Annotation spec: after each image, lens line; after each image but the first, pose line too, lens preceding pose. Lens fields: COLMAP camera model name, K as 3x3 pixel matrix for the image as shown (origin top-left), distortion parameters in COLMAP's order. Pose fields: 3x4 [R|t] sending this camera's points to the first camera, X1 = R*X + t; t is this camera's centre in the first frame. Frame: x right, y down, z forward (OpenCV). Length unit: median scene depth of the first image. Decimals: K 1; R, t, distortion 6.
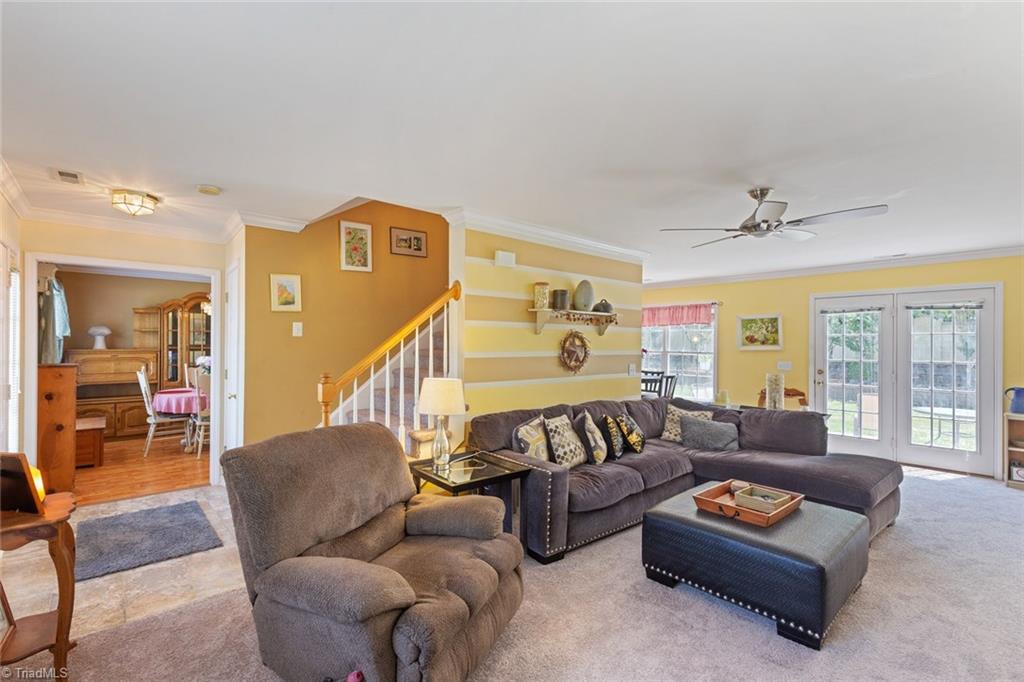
lens RADIAL K [[465.4, 0, 512.0], [0, 465.4, 341.0], [0, 0, 1]] dist [0.000110, 0.000092]
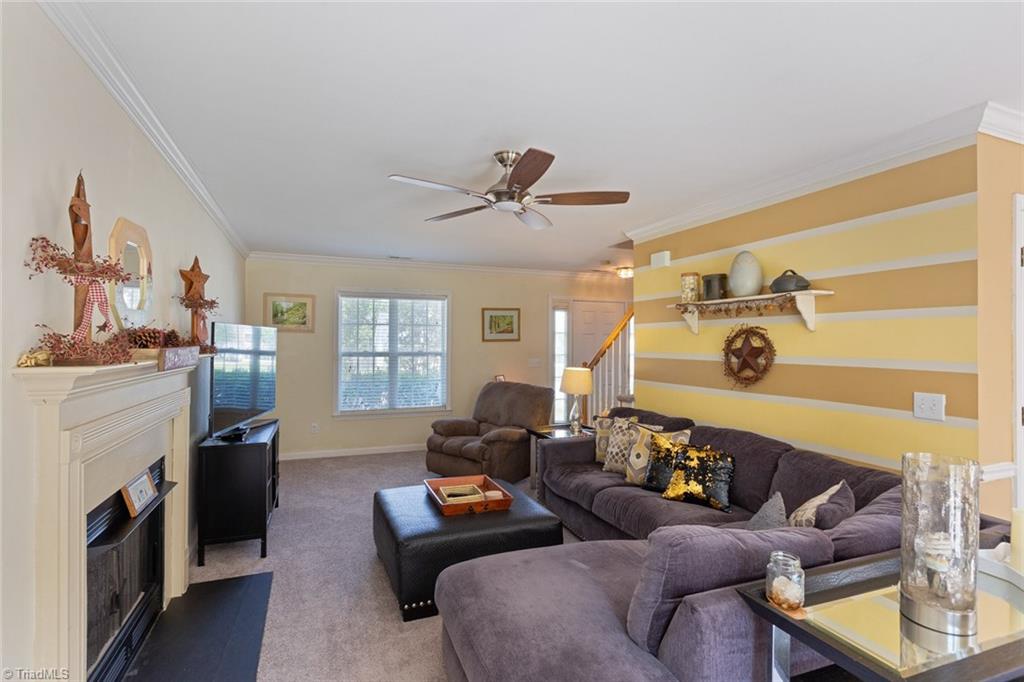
lens RADIAL K [[519.2, 0, 512.0], [0, 519.2, 341.0], [0, 0, 1]] dist [-0.002049, 0.000270]
pose [[-0.342217, -0.005854, -0.939603, 0.998748], [-0.000424, 0.999981, -0.006075, 0.005144], [0.939621, -0.001680, -0.342213, 0.945515]]
